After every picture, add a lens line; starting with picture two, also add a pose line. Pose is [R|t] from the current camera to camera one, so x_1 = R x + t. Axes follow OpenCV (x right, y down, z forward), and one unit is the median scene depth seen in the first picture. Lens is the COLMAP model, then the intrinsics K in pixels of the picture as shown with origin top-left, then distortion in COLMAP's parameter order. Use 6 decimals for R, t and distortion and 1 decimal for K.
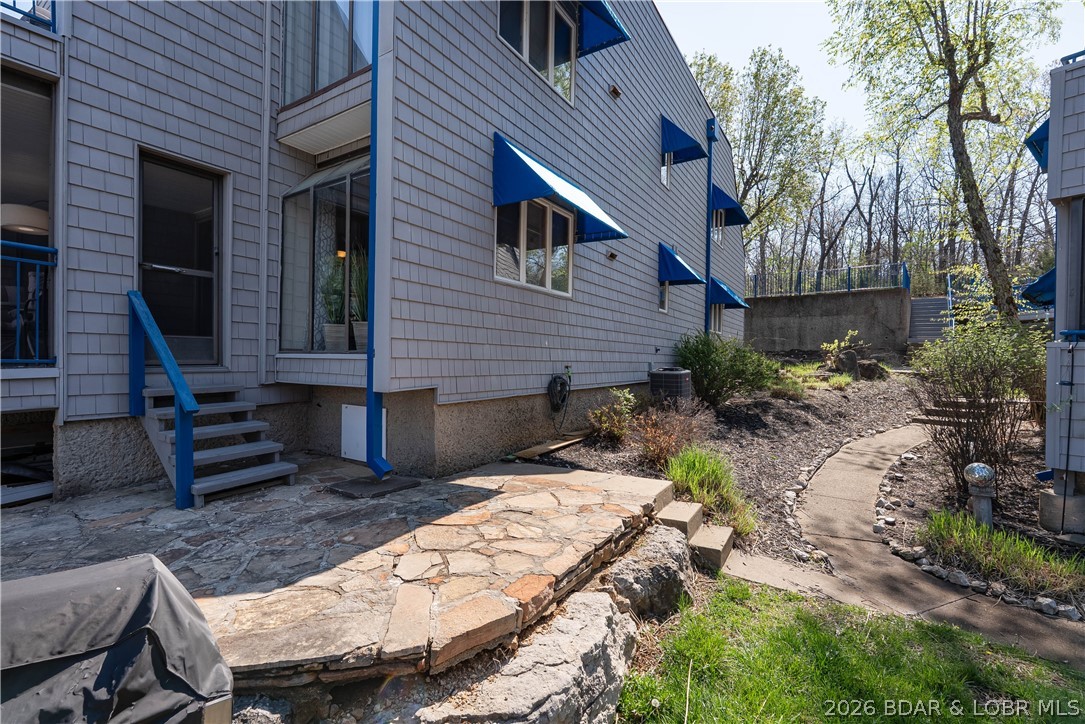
lens RADIAL K [[477.9, 0, 543.5], [0, 477.9, 361.1], [0, 0, 1]] dist [-0.005591, 0.000215]
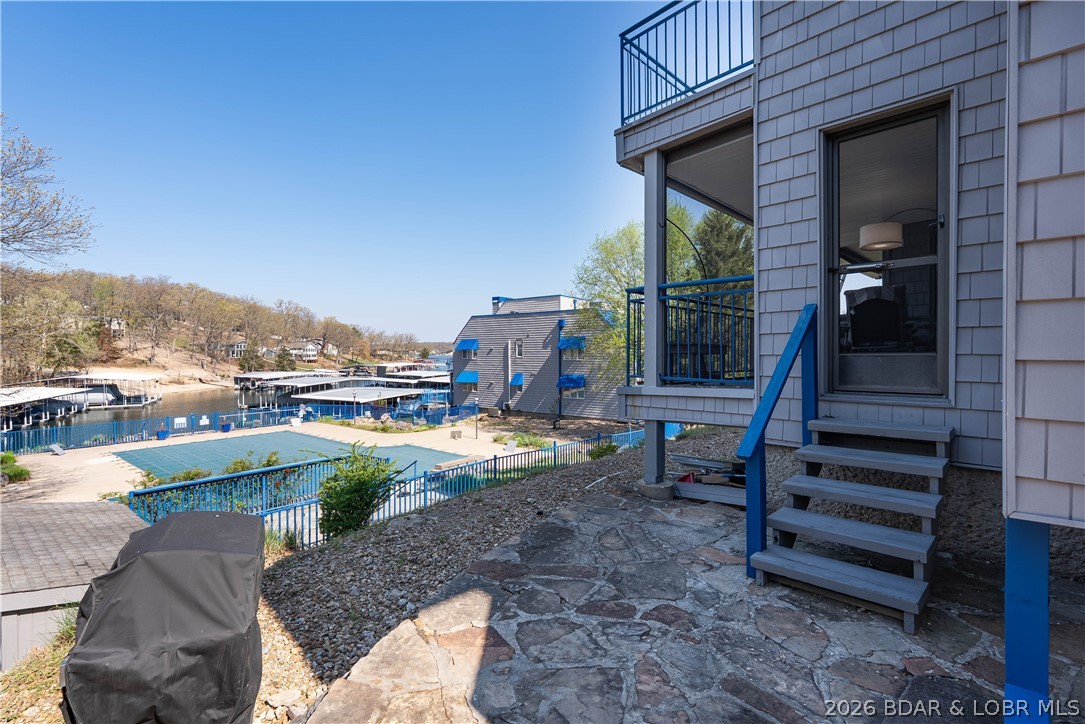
lens RADIAL K [[477.9, 0, 543.5], [0, 477.9, 361.1], [0, 0, 1]] dist [-0.005591, 0.000215]
pose [[-0.233967, 0.001004, -0.972244, 0.094360], [-0.008204, 0.999962, 0.003007, -0.047102], [0.972210, 0.008680, -0.233949, 0.794533]]
